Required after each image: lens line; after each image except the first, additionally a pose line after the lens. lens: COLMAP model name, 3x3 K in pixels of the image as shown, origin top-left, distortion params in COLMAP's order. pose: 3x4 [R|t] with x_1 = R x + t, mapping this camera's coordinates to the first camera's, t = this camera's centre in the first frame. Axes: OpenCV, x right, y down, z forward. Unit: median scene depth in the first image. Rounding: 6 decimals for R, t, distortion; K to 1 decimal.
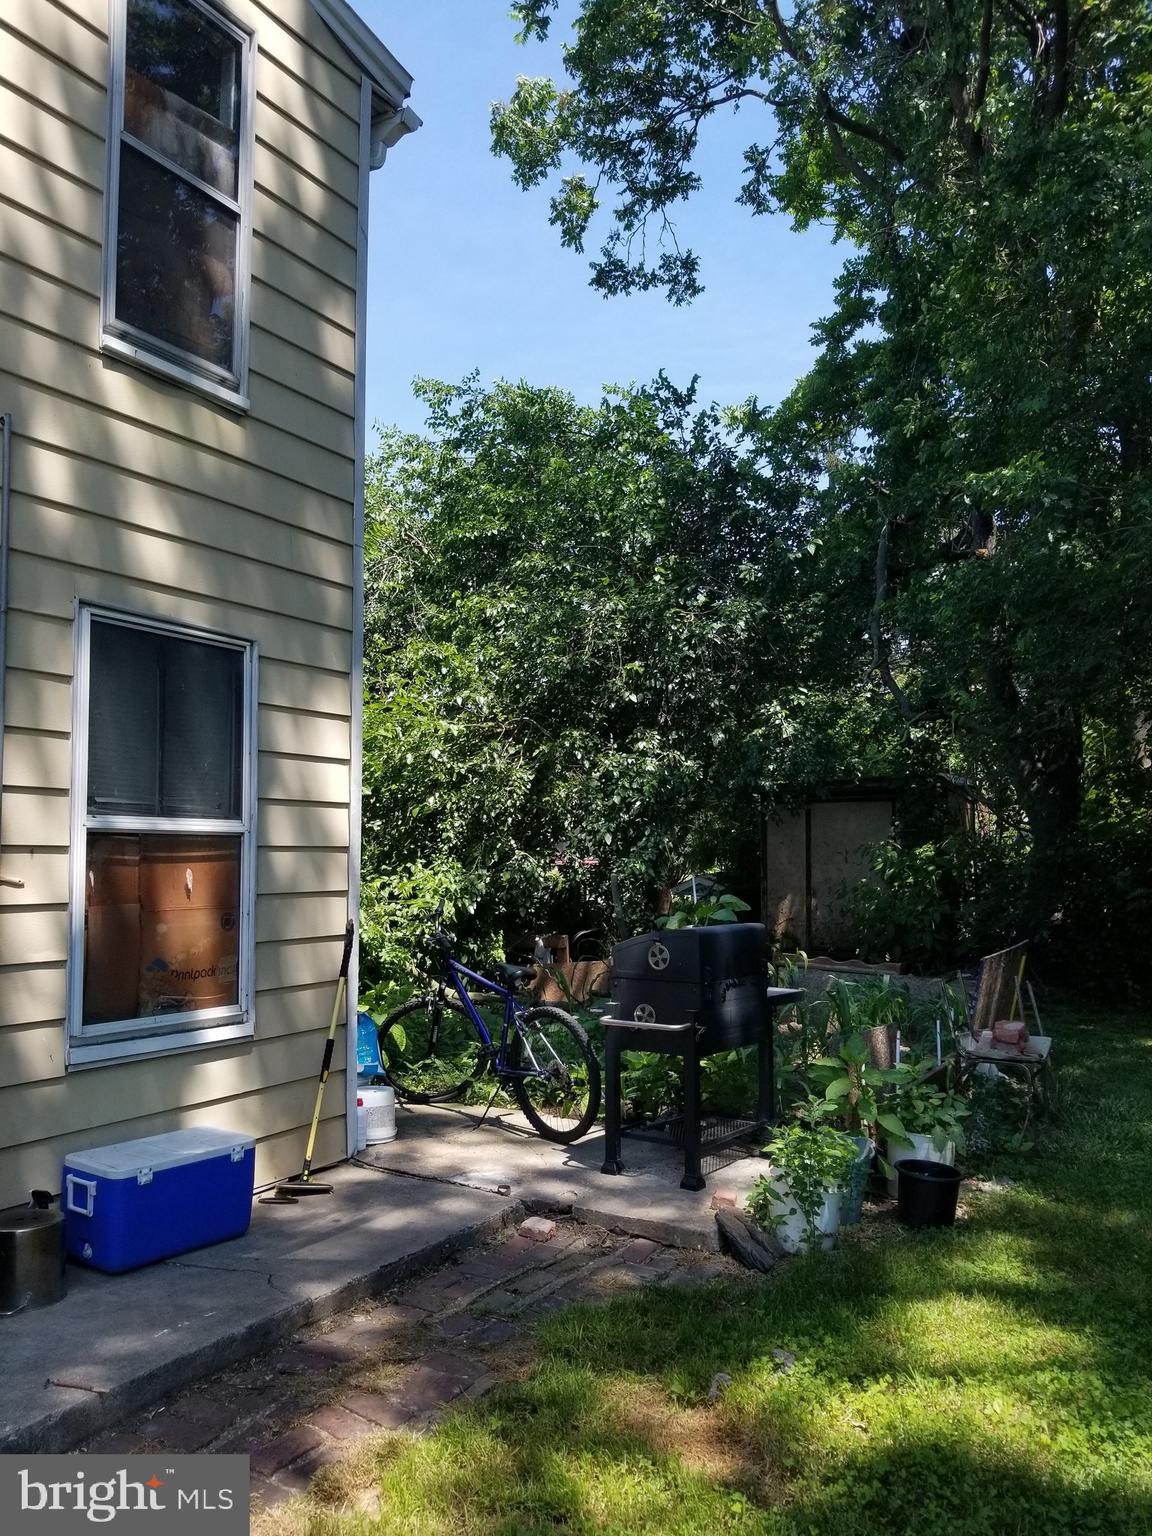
lens RADIAL K [[1137.0, 0, 574.8], [0, 1137.0, 787.7], [0, 0, 1]] dist [0.082891, -0.098986]
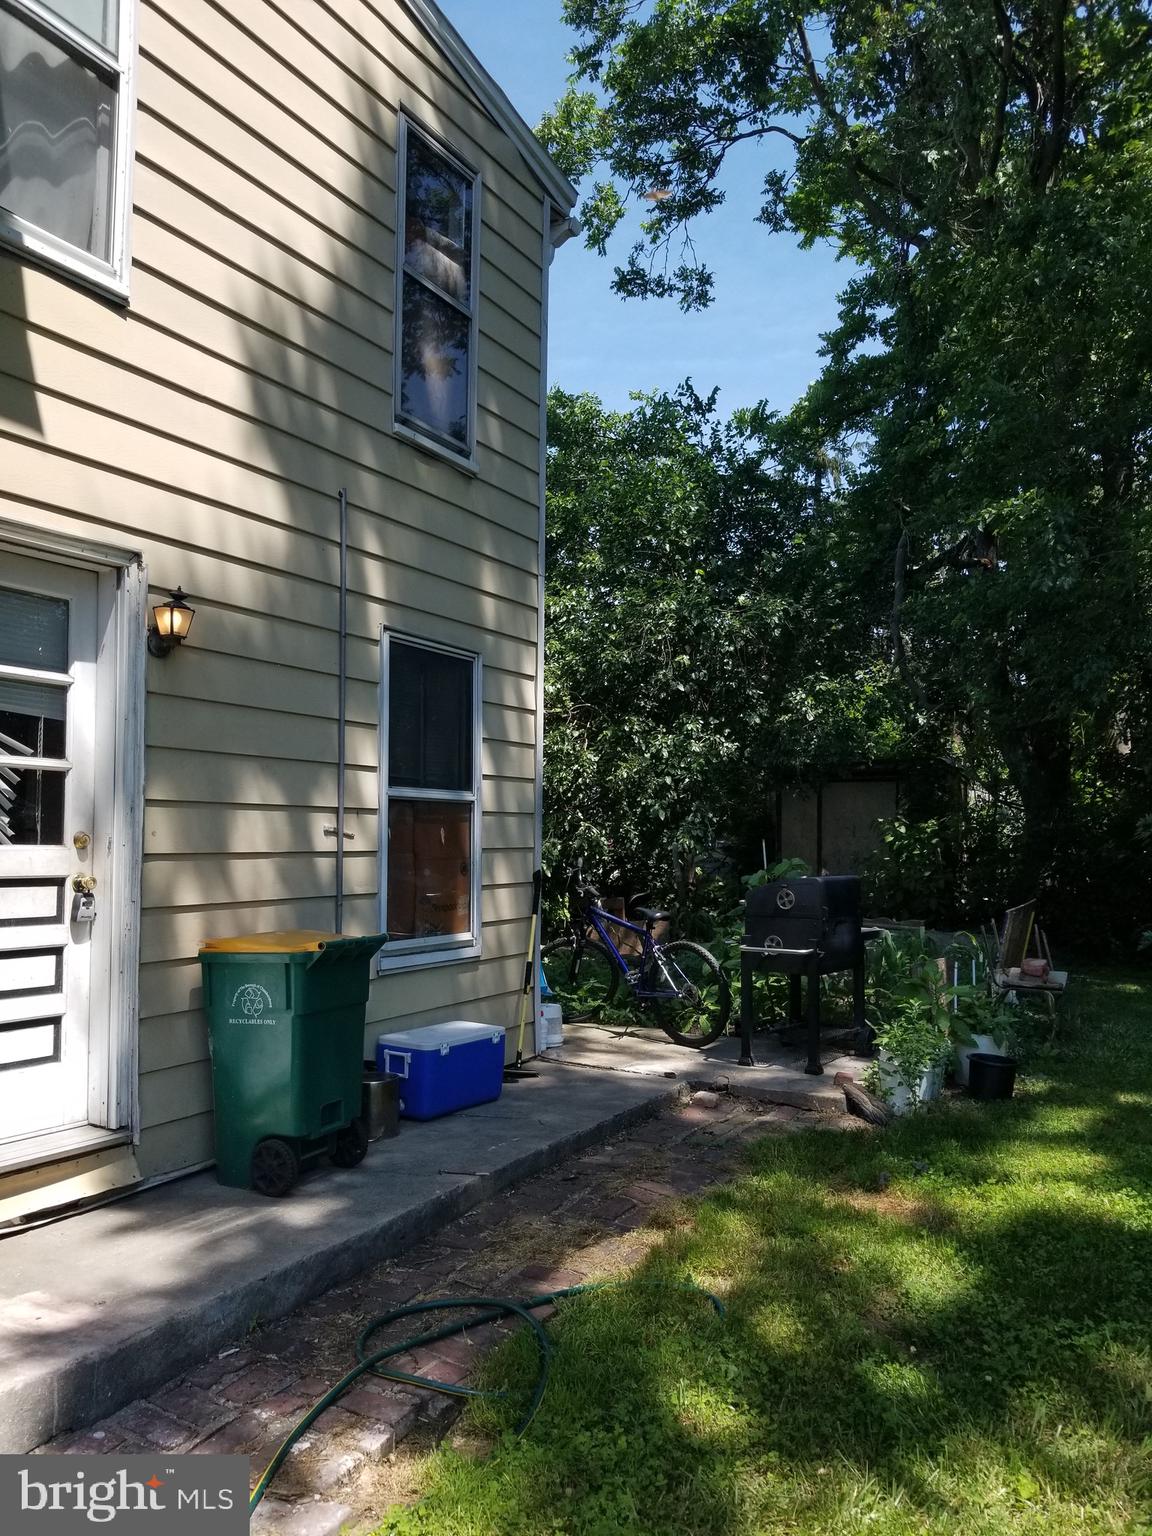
lens RADIAL K [[1176.9, 0, 573.7], [0, 1176.9, 776.3], [0, 0, 1]] dist [0.142867, -0.205820]
pose [[0.998530, 0.008825, 0.053480, -0.102059], [-0.009356, 0.999909, 0.009688, -0.001150], [-0.053390, -0.010174, 0.998522, -0.142008]]
